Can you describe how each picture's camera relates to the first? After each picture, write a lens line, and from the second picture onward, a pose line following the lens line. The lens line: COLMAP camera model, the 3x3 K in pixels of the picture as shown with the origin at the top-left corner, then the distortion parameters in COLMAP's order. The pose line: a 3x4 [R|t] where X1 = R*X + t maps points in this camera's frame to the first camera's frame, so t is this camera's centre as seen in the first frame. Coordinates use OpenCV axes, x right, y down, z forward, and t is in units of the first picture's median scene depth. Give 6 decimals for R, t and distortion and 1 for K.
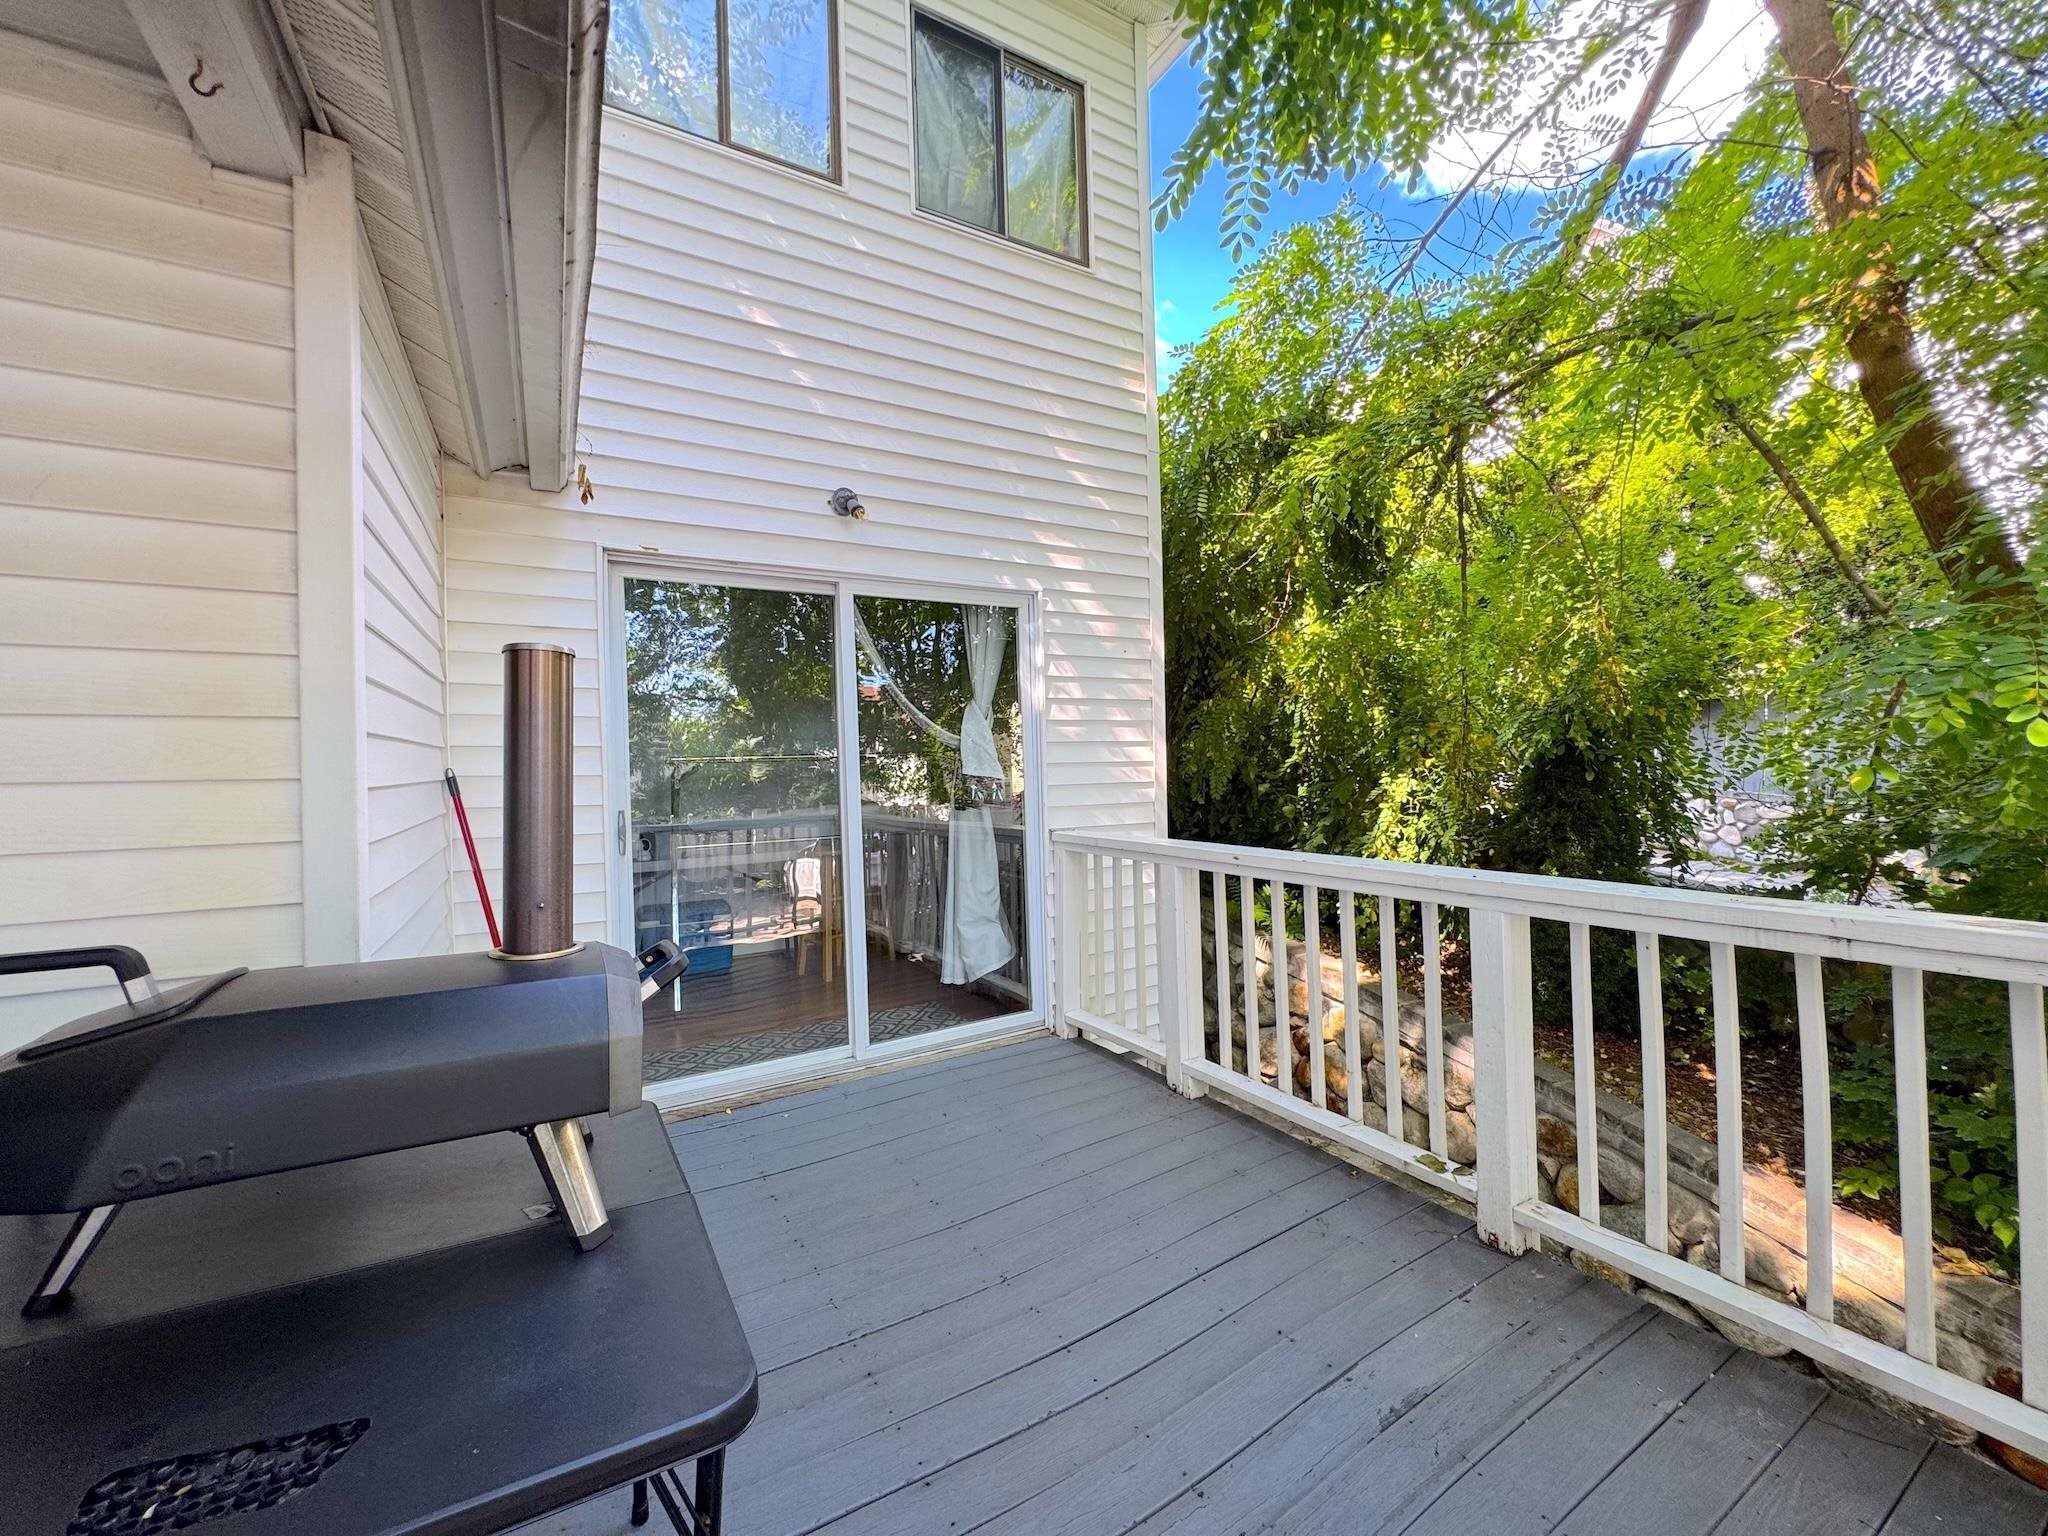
lens RADIAL K [[823.3, 0, 1024.0], [0, 823.3, 768.0], [0, 0, 1]] dist [0.002377, 0.000022]
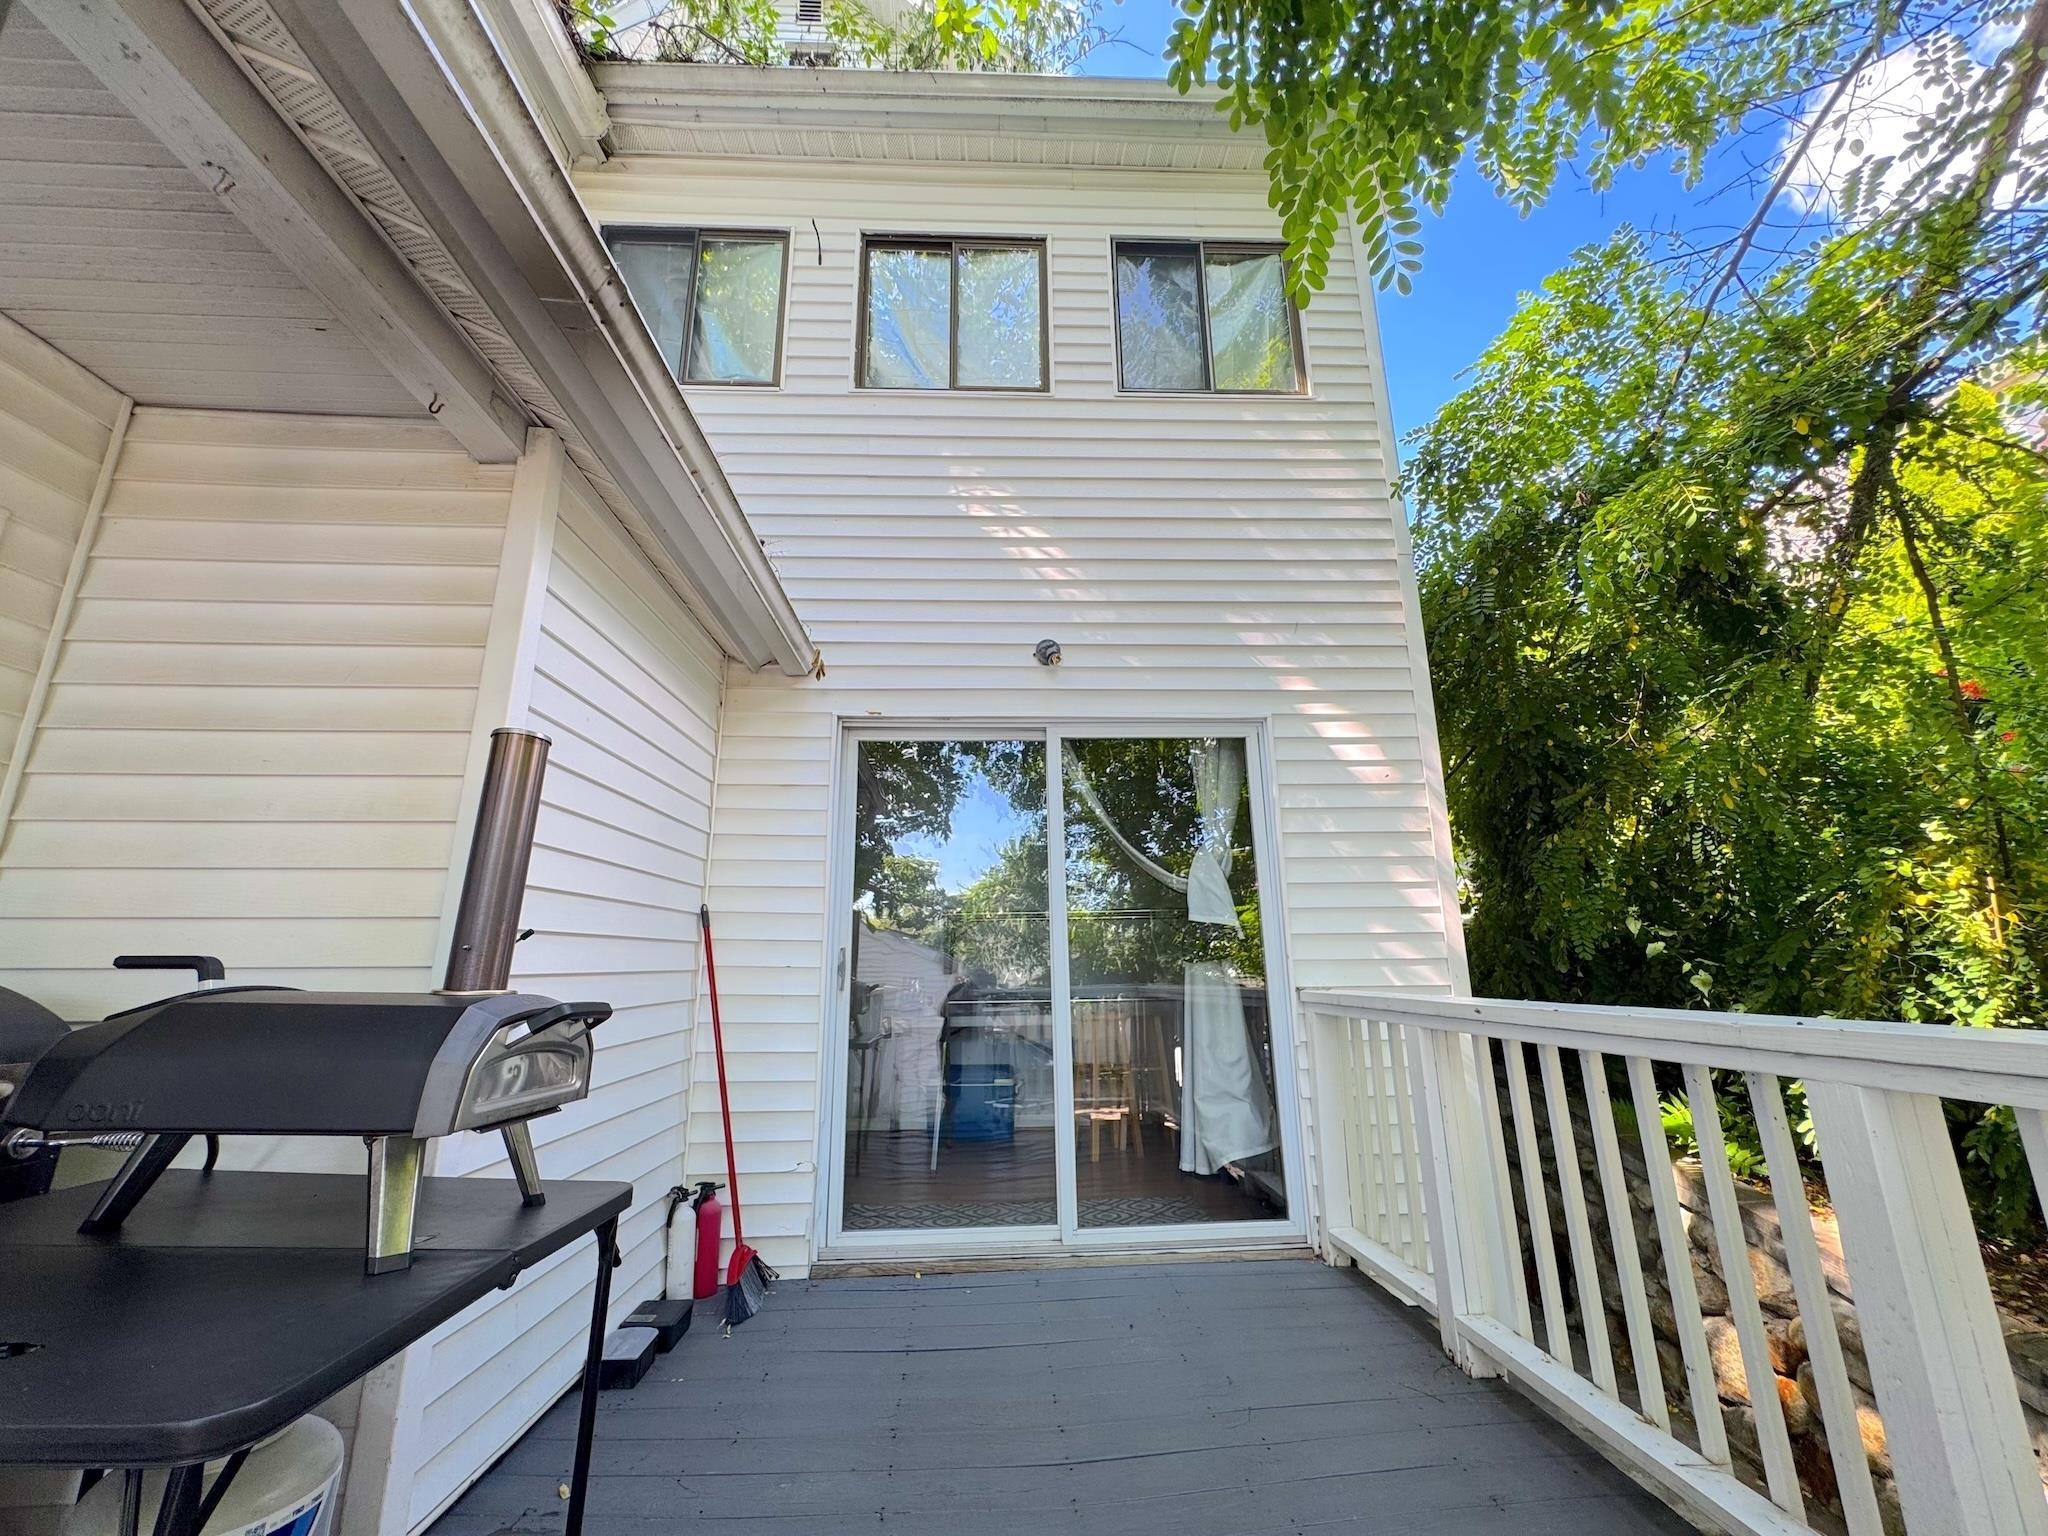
lens RADIAL K [[825.7, 0, 1024.0], [0, 825.7, 768.0], [0, 0, 1]] dist [-0.000226, -0.000372]
pose [[0.884018, -0.099442, -0.456754, 0.197393], [-0.009906, 0.972906, -0.230989, 0.056654], [0.467349, 0.208723, 0.859081, 0.102375]]
